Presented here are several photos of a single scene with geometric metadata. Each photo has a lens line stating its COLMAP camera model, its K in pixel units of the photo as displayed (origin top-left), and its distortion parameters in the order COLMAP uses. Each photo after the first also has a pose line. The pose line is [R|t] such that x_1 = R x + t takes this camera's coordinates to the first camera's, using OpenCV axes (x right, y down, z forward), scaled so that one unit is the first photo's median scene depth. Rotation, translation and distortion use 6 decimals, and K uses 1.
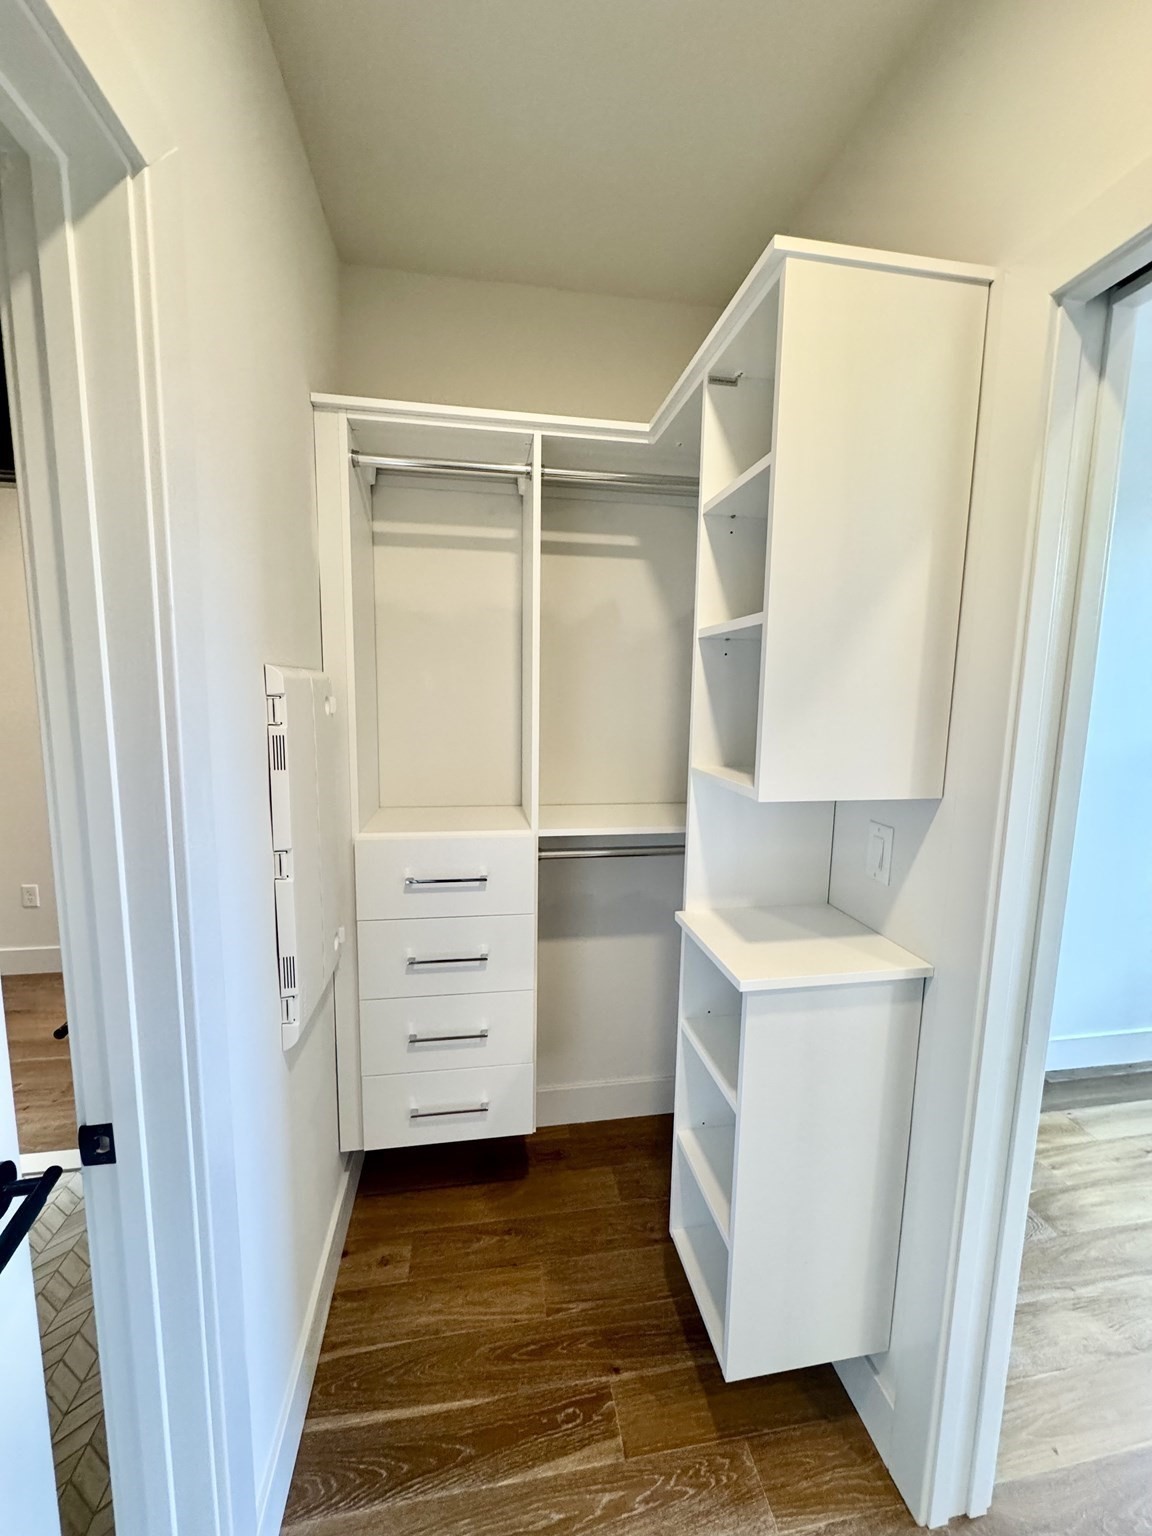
lens RADIAL K [[610.8, 0, 581.8], [0, 610.8, 765.8], [0, 0, 1]] dist [-0.002798, -0.000034]
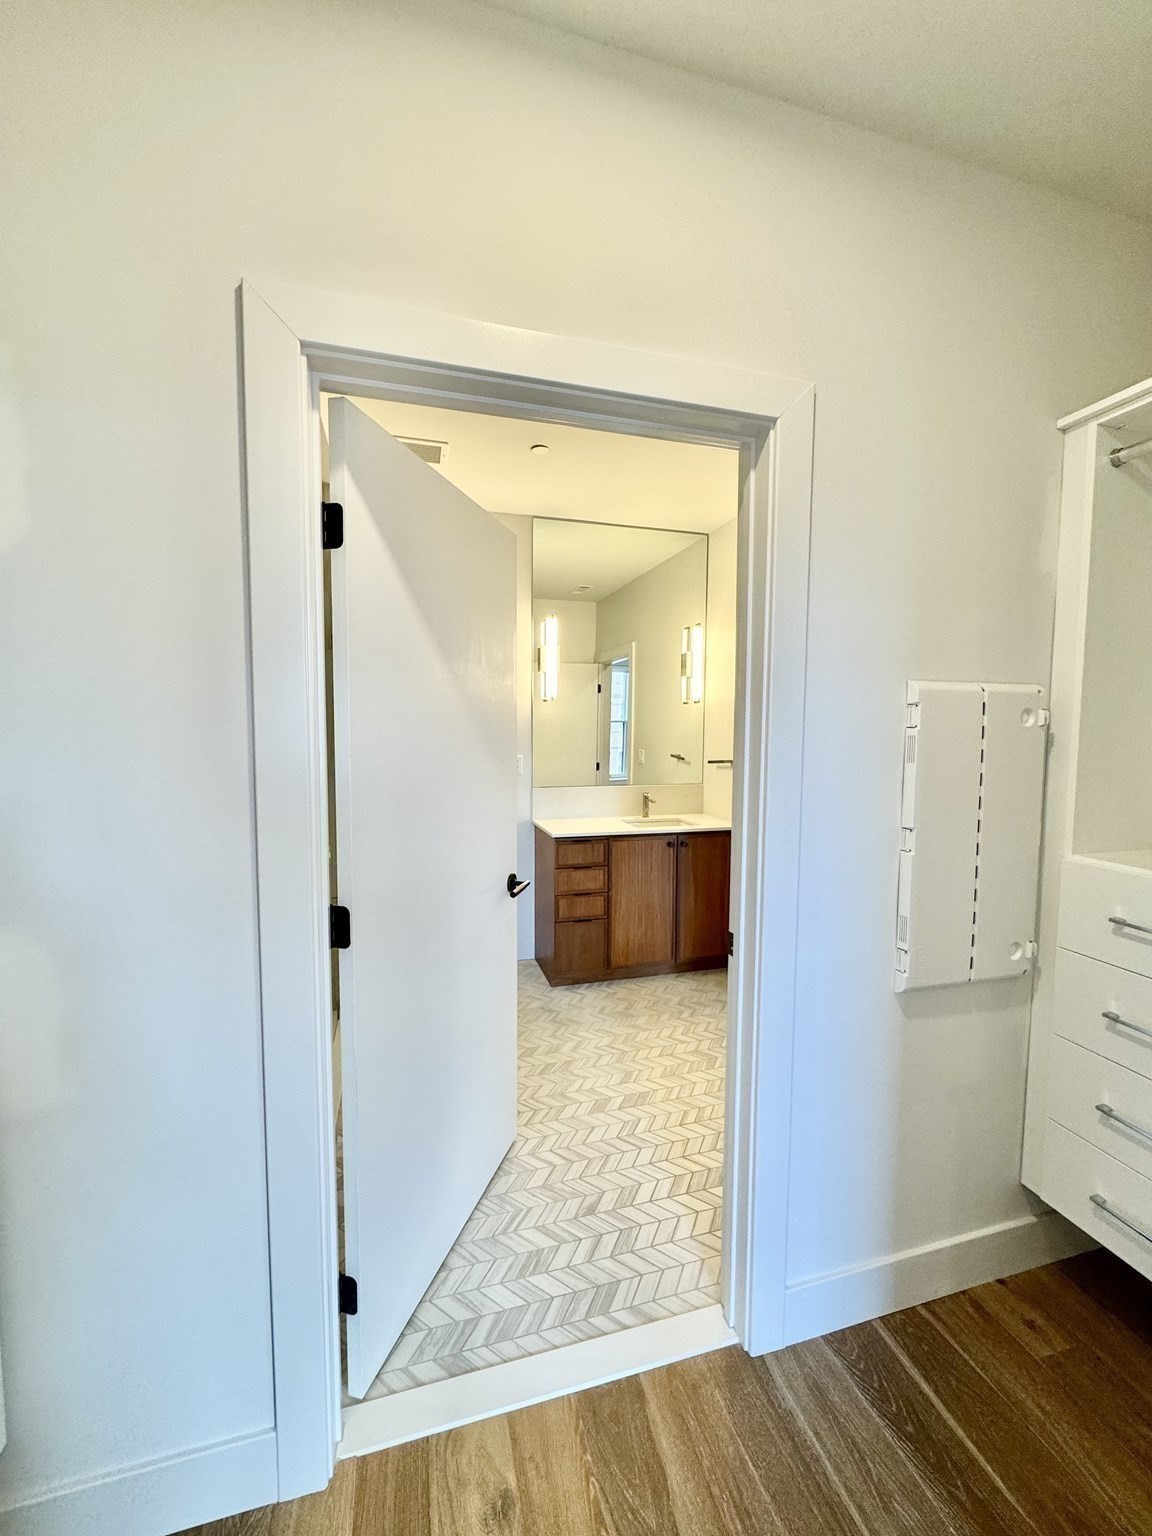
lens RADIAL K [[610.8, 0, 574.8], [0, 610.8, 765.1], [0, 0, 1]] dist [-0.002798, -0.000034]
pose [[0.096311, 0.043002, -0.994422, 0.546975], [-0.126360, 0.991511, 0.030638, 0.047245], [0.987298, 0.122704, 0.100927, 0.151124]]
